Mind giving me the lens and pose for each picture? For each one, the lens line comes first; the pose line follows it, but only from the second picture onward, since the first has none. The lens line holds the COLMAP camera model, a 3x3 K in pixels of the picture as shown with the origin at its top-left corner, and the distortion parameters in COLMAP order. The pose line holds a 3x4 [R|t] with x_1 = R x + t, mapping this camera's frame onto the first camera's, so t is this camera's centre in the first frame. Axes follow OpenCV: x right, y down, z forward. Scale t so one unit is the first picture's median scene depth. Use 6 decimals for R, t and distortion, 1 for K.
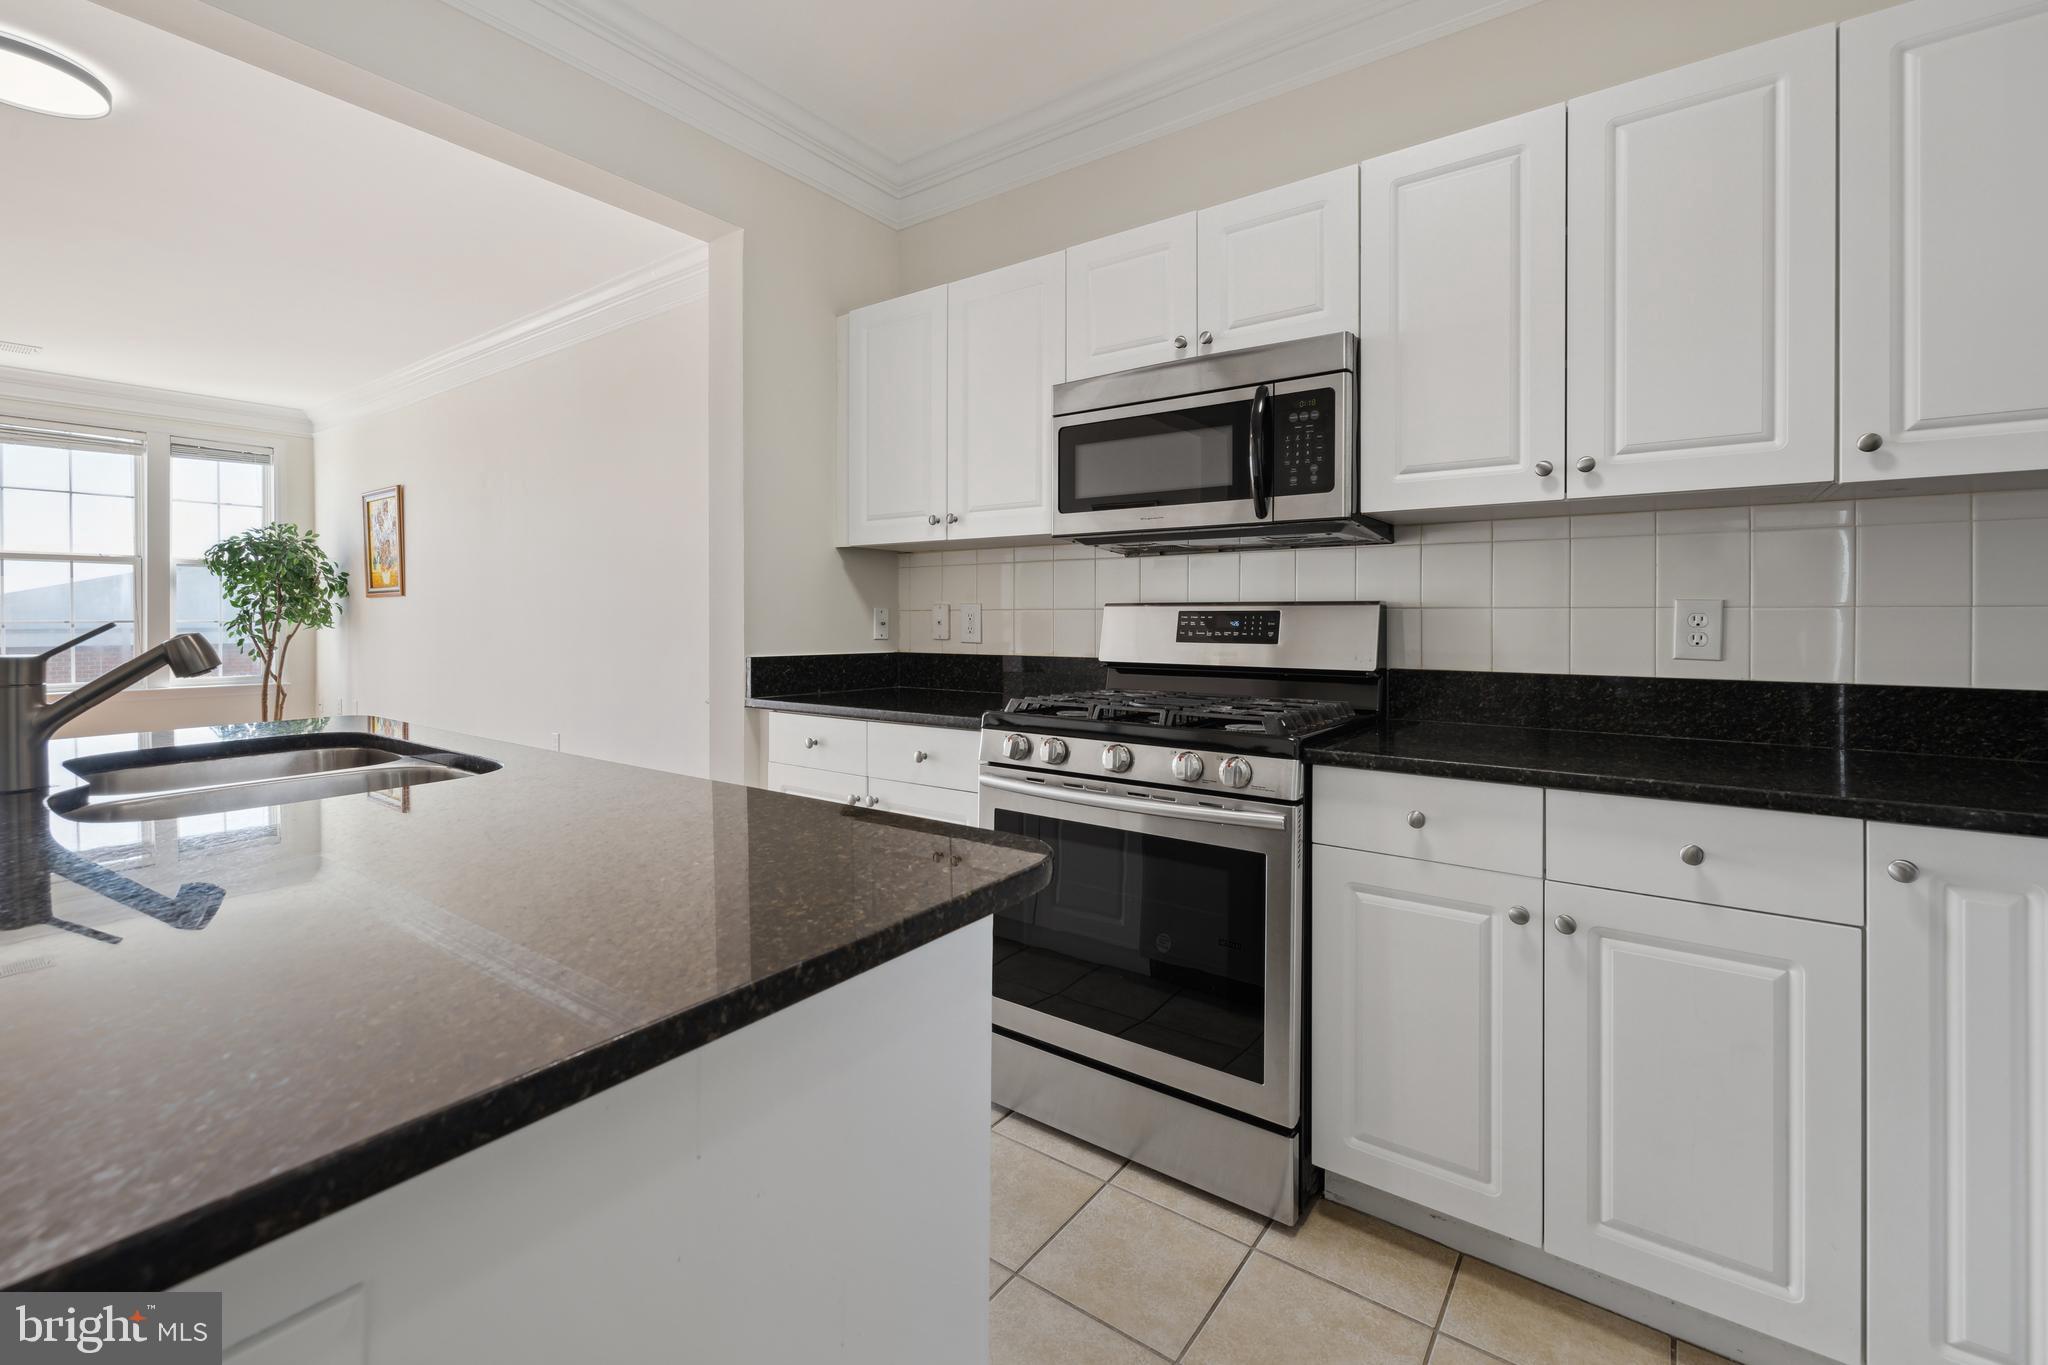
lens RADIAL K [[881.5, 0, 1025.0], [0, 881.5, 628.6], [0, 0, 1]] dist [0.000999, -0.000045]
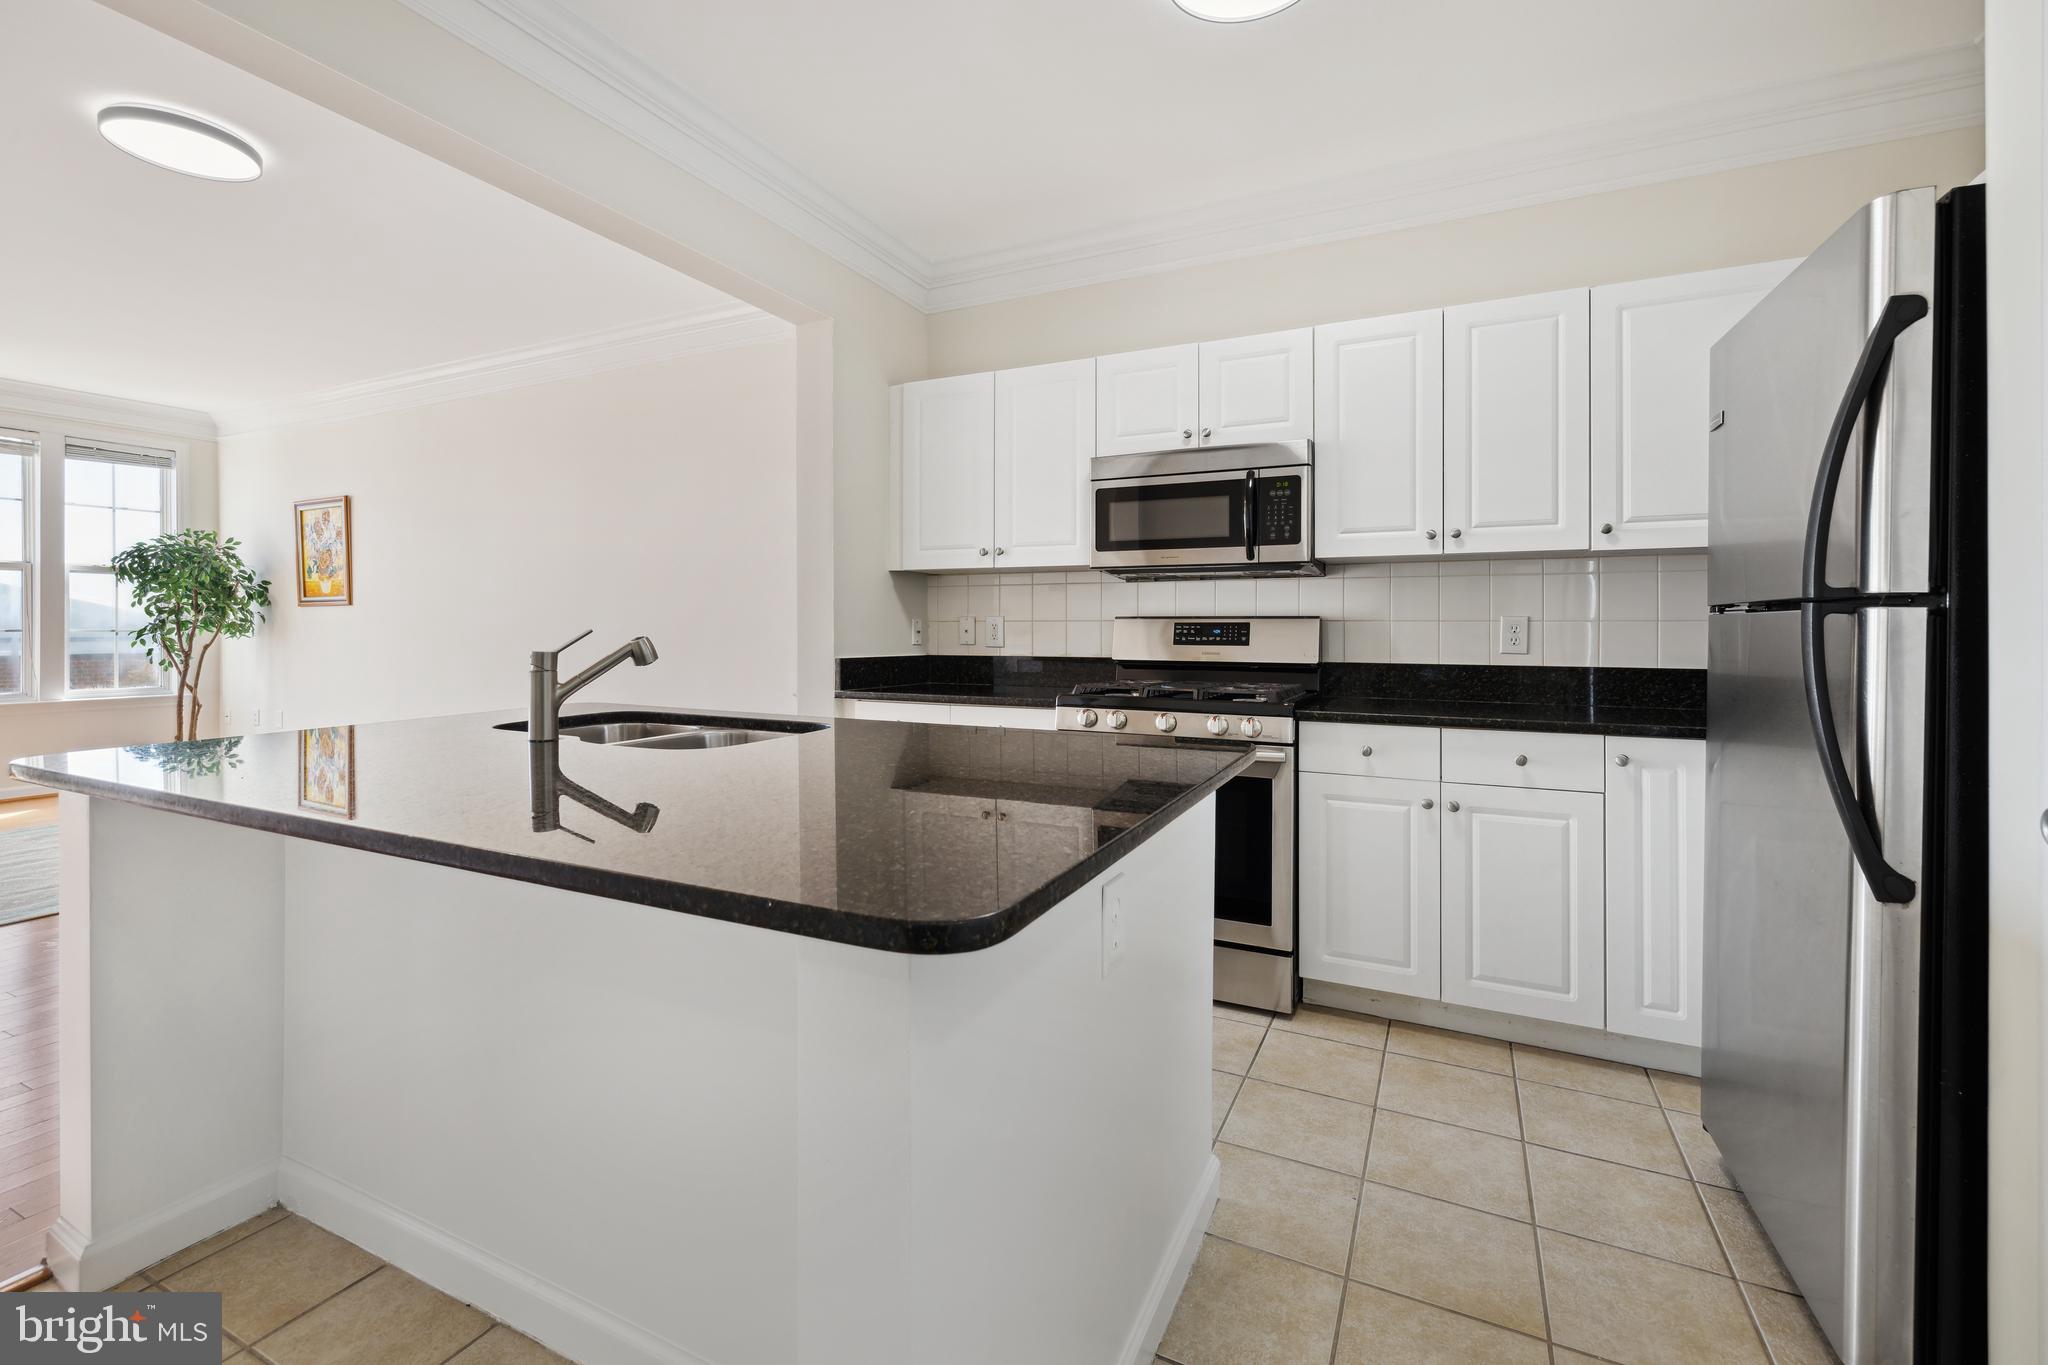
lens RADIAL K [[881.5, 0, 1026.8], [0, 881.5, 635.4], [0, 0, 1]] dist [0.000999, -0.000045]
pose [[0.984157, -0.000923, 0.177298, -0.301922], [0.001588, 0.999992, -0.003608, 0.004933], [-0.177293, 0.003832, 0.984151, -0.322041]]
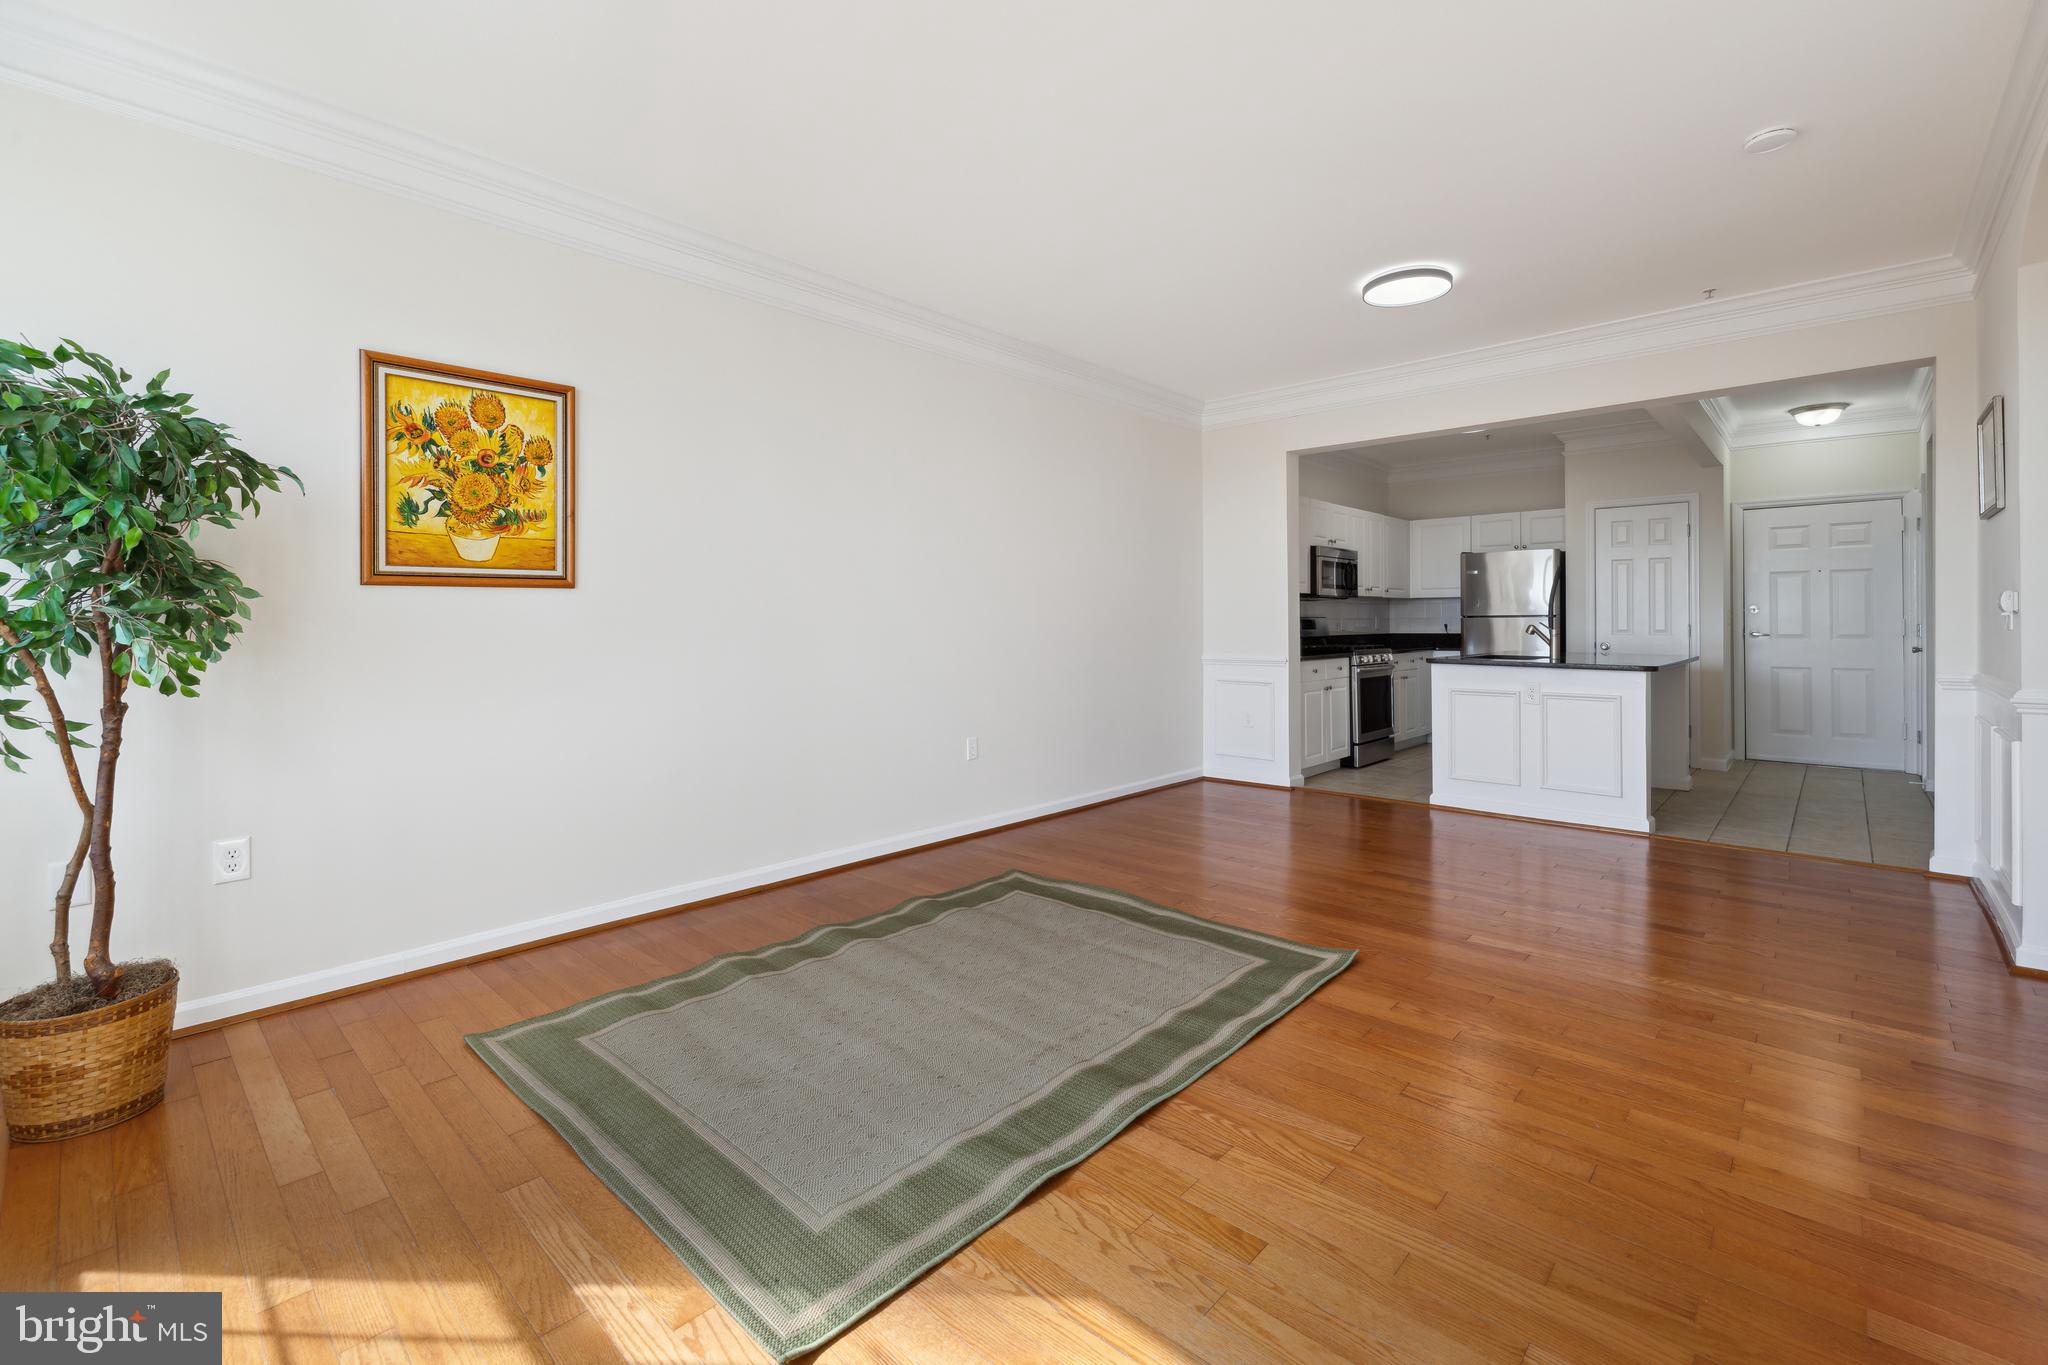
lens RADIAL K [[881.5, 0, 1031.3], [0, 881.5, 630.9], [0, 0, 1]] dist [0.000999, -0.000045]
pose [[0.107426, -0.011474, 0.994147, -3.019891], [0.017705, 0.999797, 0.009626, -0.027595], [-0.994055, 0.016567, 0.107607, 1.623389]]
